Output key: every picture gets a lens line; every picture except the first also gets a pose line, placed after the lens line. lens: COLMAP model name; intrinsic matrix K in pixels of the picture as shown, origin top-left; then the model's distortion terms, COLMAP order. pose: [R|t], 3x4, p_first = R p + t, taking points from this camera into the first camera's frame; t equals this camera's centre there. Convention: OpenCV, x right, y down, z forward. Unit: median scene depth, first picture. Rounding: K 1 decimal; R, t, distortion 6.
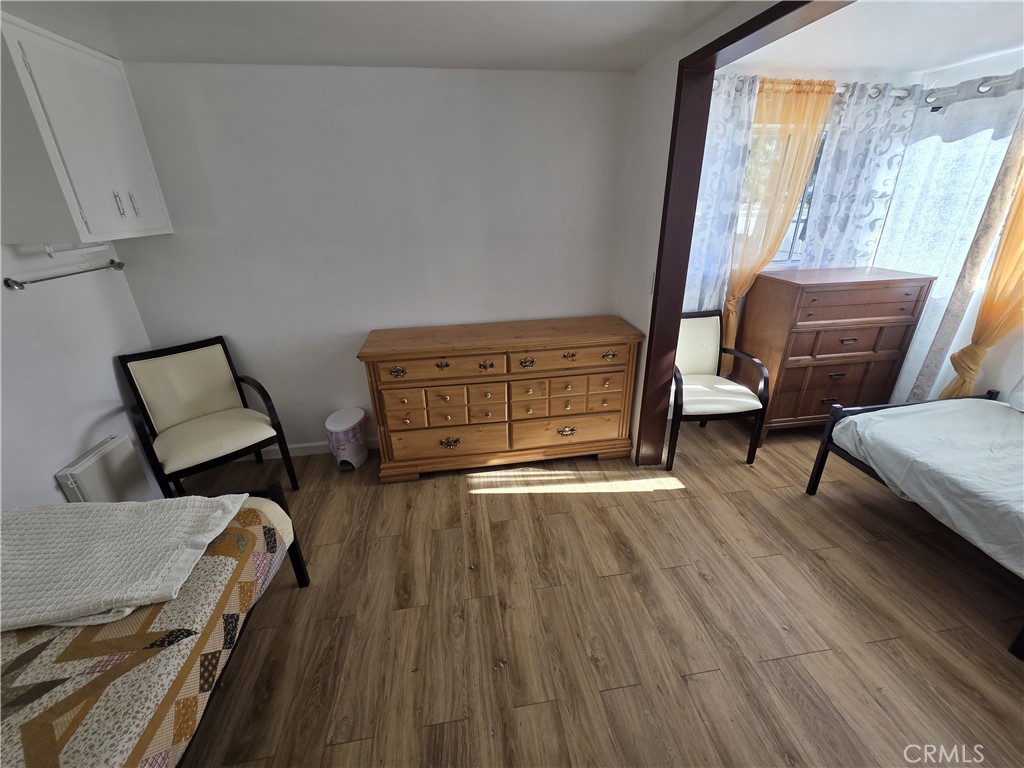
lens RADIAL K [[417.6, 0, 514.1], [0, 417.6, 379.4], [0, 0, 1]] dist [0.001825, -0.000236]
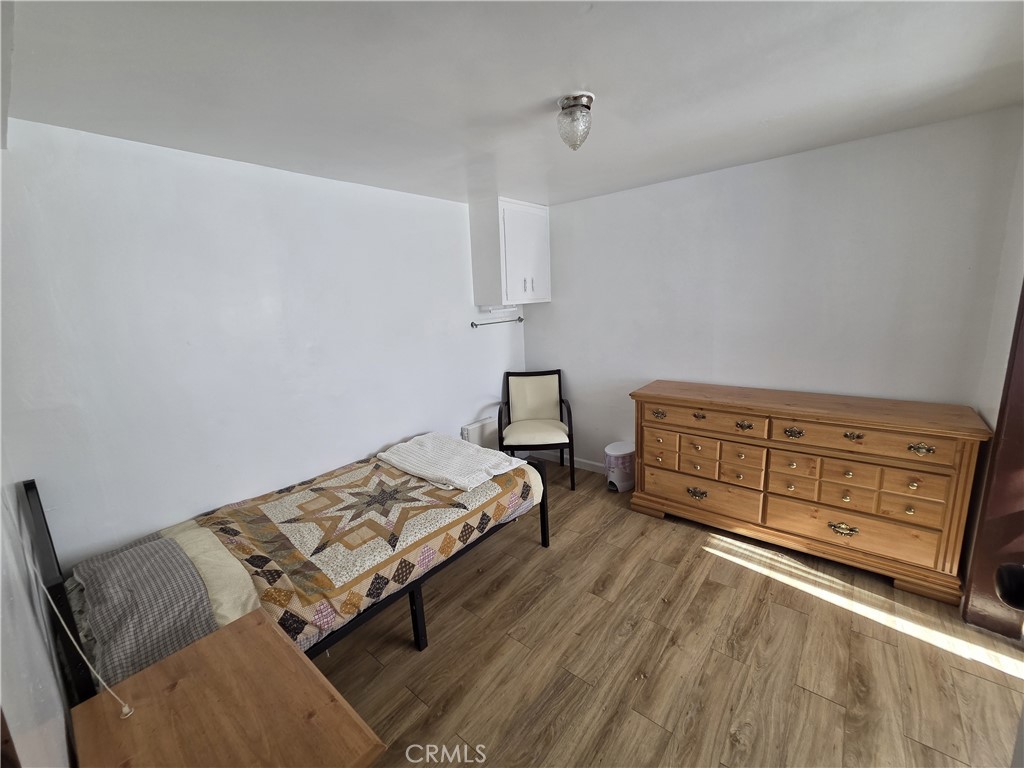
lens RADIAL K [[417.6, 0, 514.1], [0, 417.6, 379.4], [0, 0, 1]] dist [0.001825, -0.000236]
pose [[0.661550, 0.132086, -0.738177, 0.297122], [-0.259433, 0.963894, -0.060028, 0.063878], [0.703595, 0.231219, 0.671931, -0.087893]]
